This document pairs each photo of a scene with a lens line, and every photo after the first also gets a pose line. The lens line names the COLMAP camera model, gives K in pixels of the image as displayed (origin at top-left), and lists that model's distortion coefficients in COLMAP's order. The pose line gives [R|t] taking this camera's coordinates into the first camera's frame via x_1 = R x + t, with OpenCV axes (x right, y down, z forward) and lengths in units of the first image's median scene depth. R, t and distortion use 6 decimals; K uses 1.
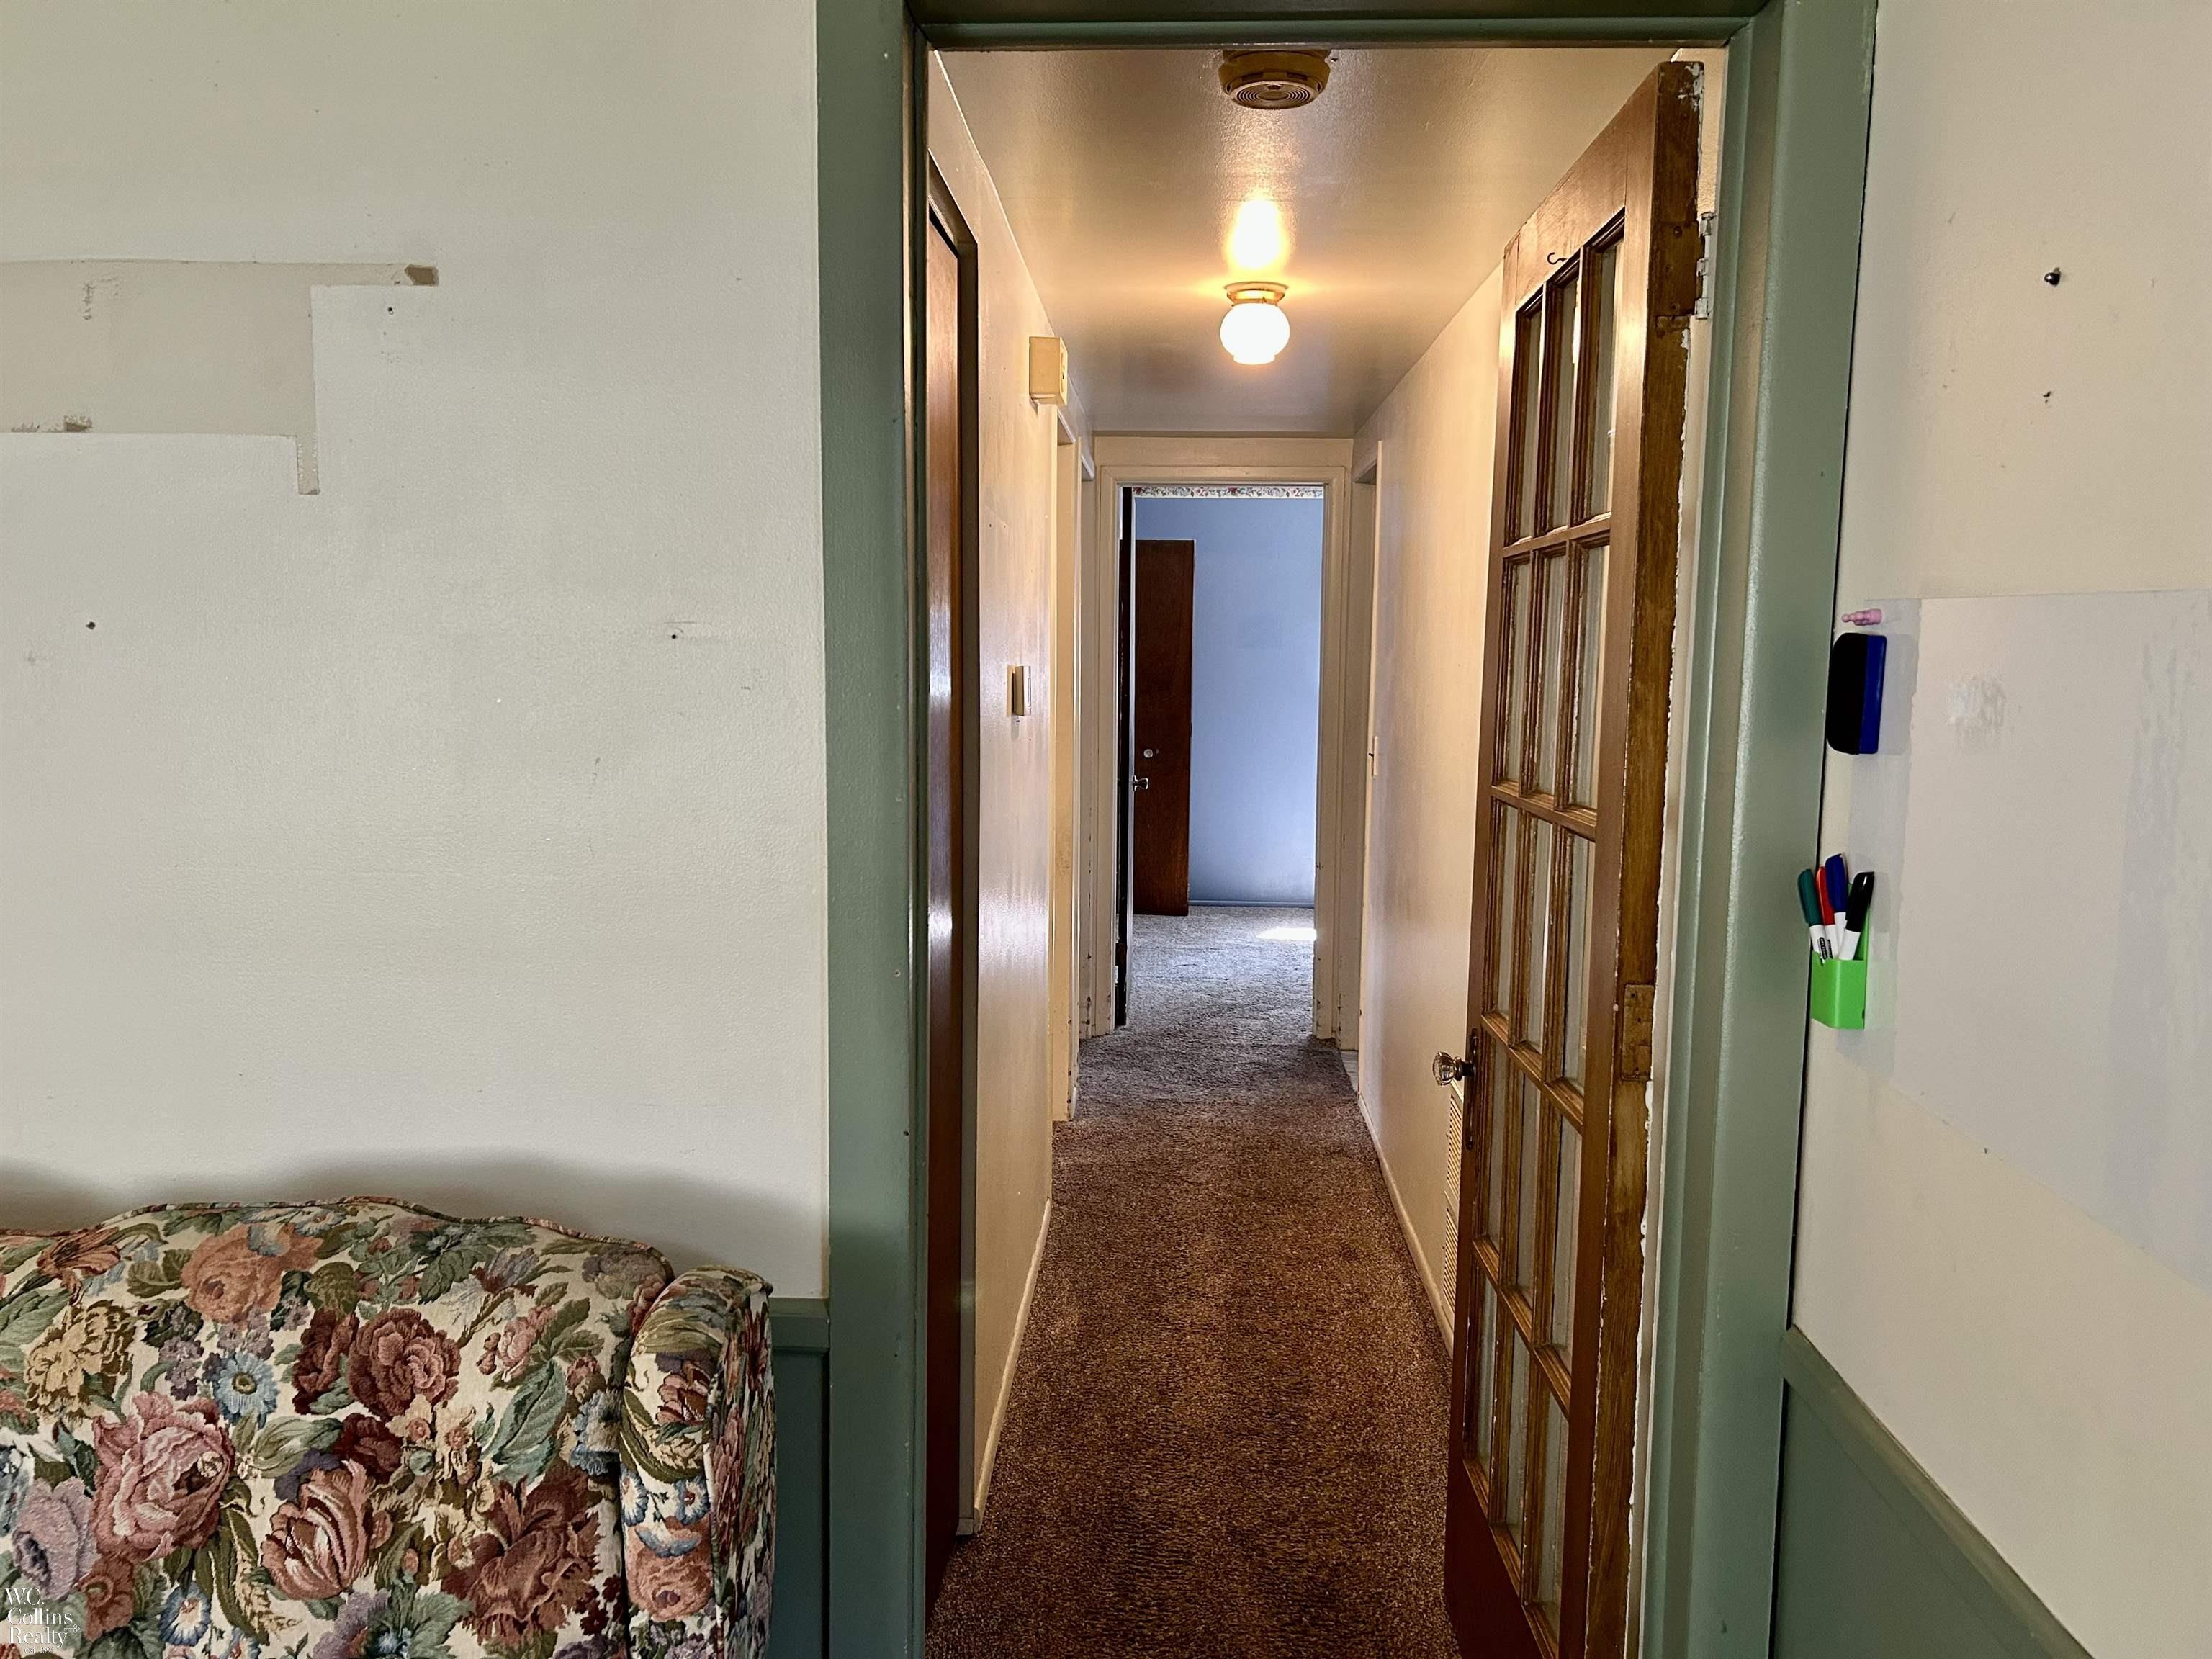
lens RADIAL K [[1660.5, 0, 1095.4], [0, 1660.5, 825.4], [0, 0, 1]] dist [0.025558, -0.009228]
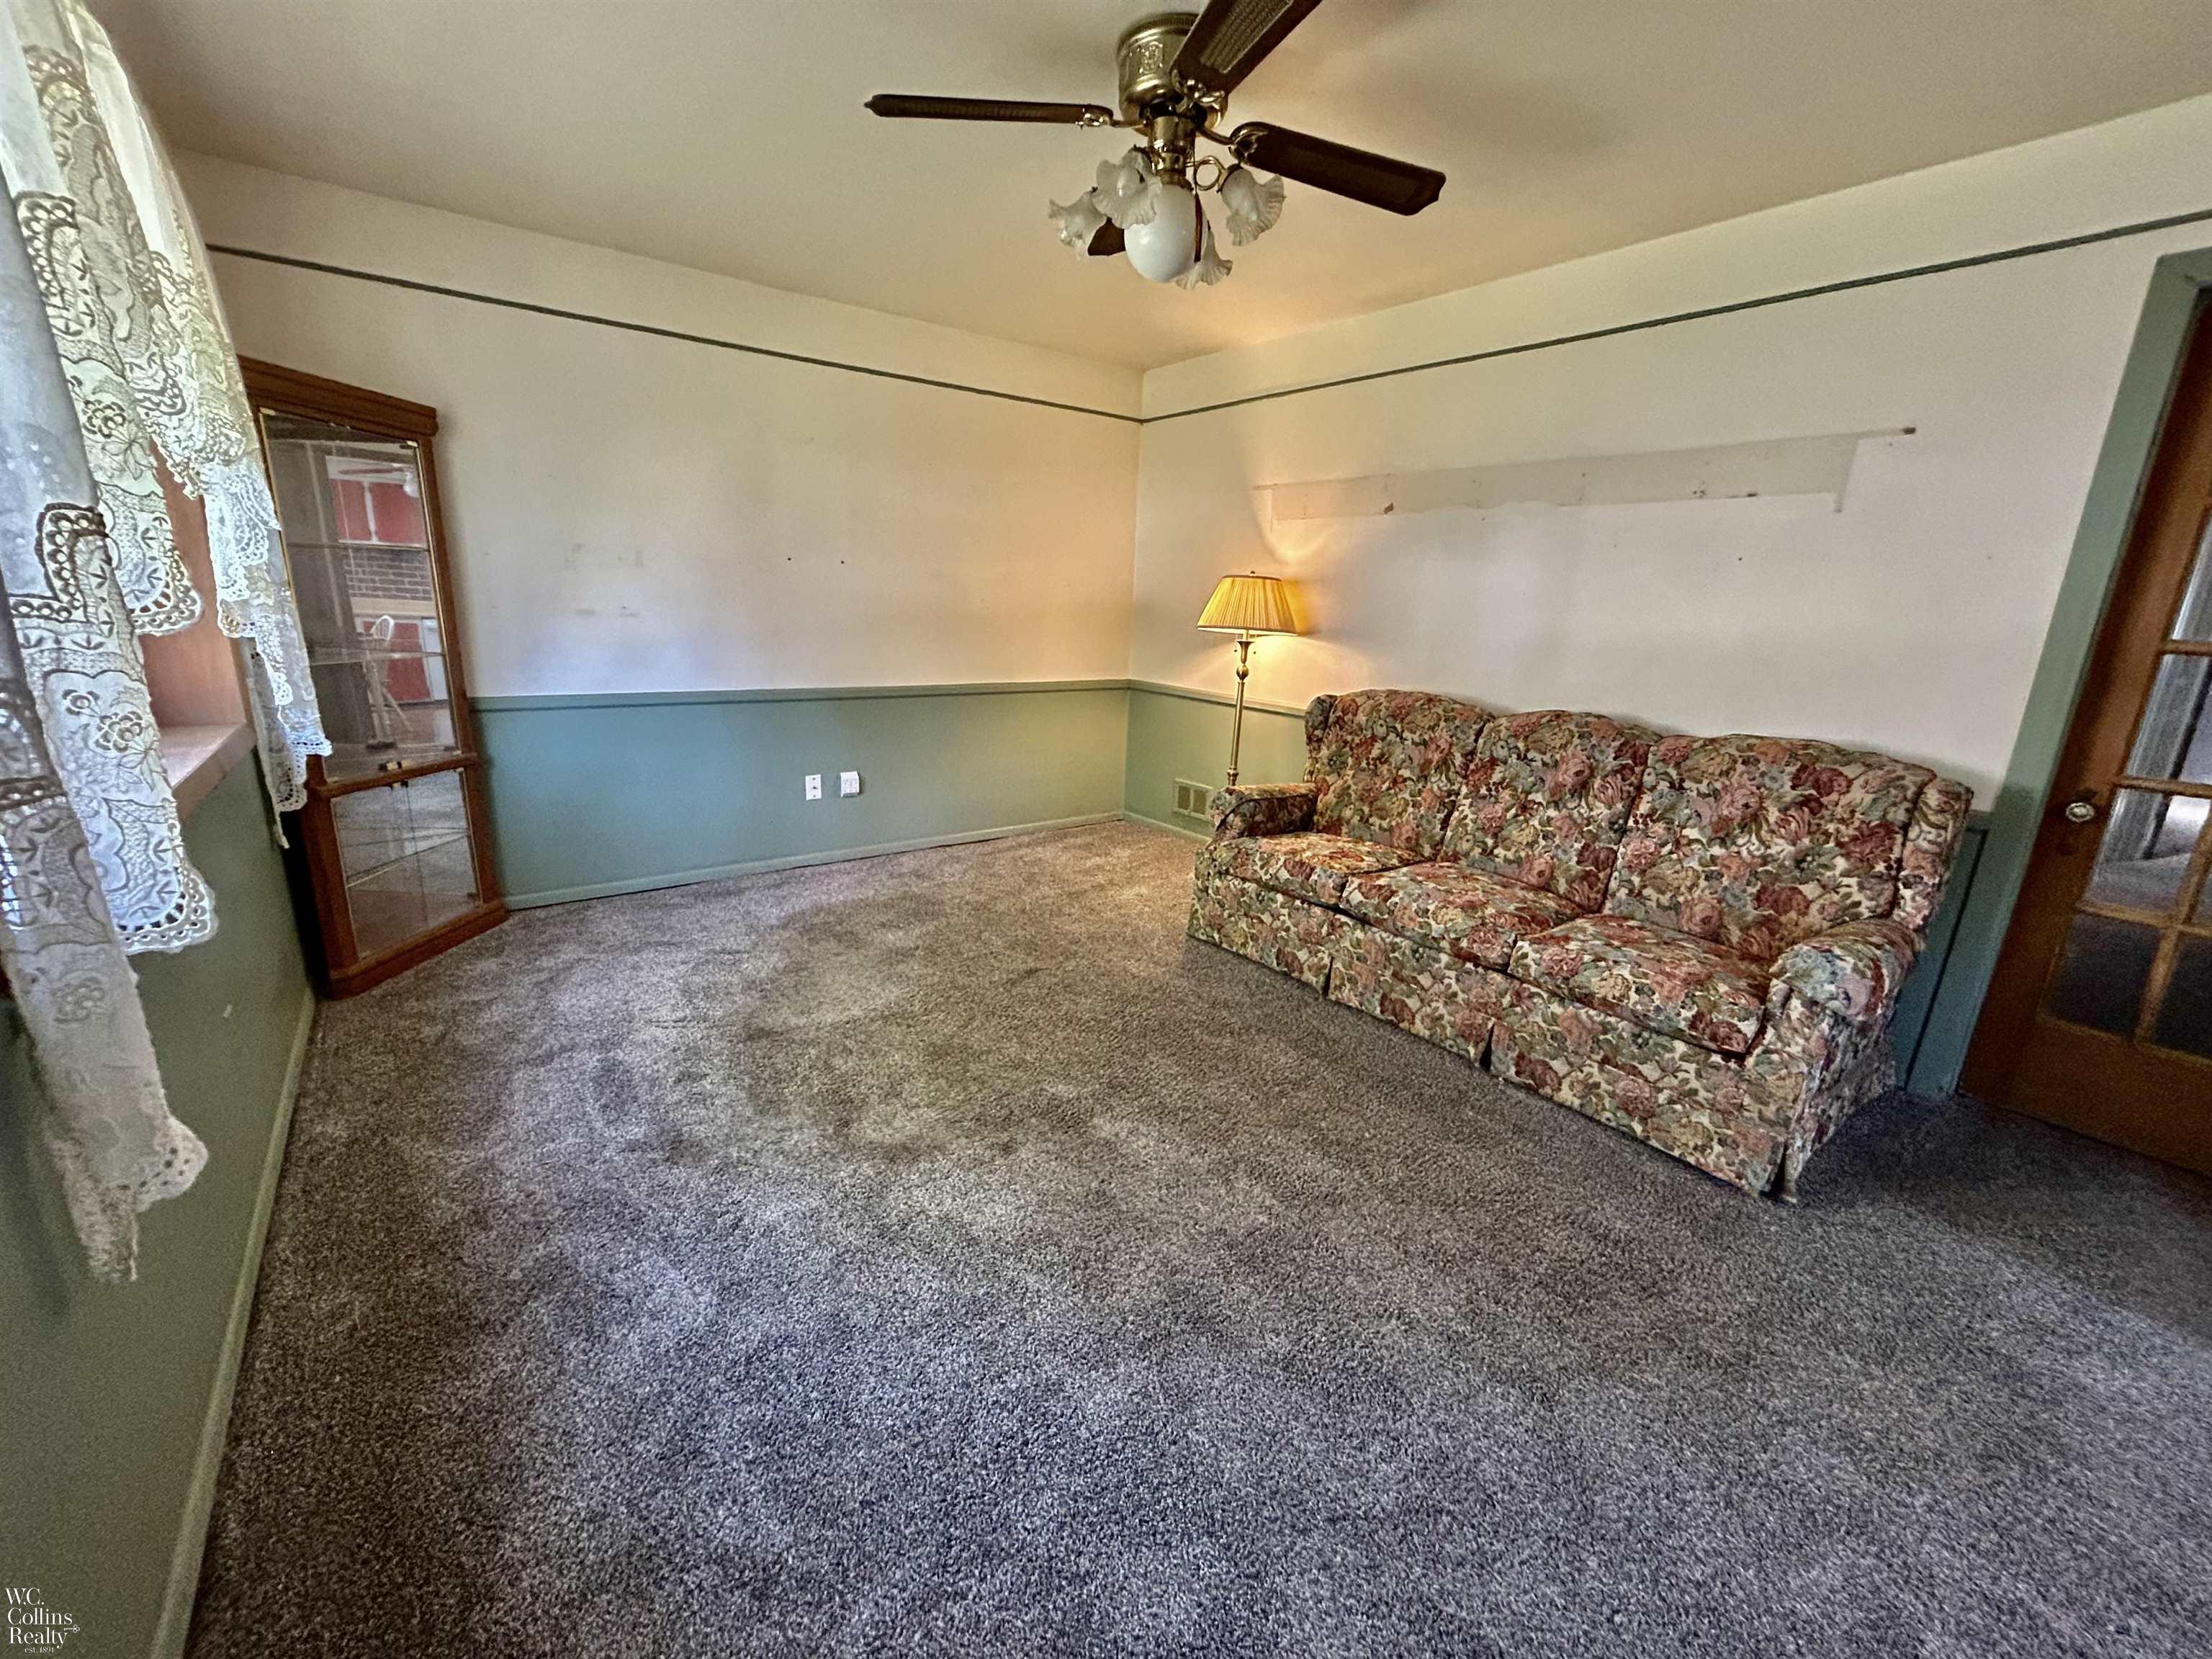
lens RADIAL K [[884.4, 0, 1106.0], [0, 884.4, 829.5], [0, 0, 1]] dist [0.001560, 0.000200]
pose [[0.640717, 0.208650, -0.738882, -0.018335], [-0.109923, 0.977380, 0.180679, 0.256074], [0.759867, -0.034544, 0.649160, -1.245379]]
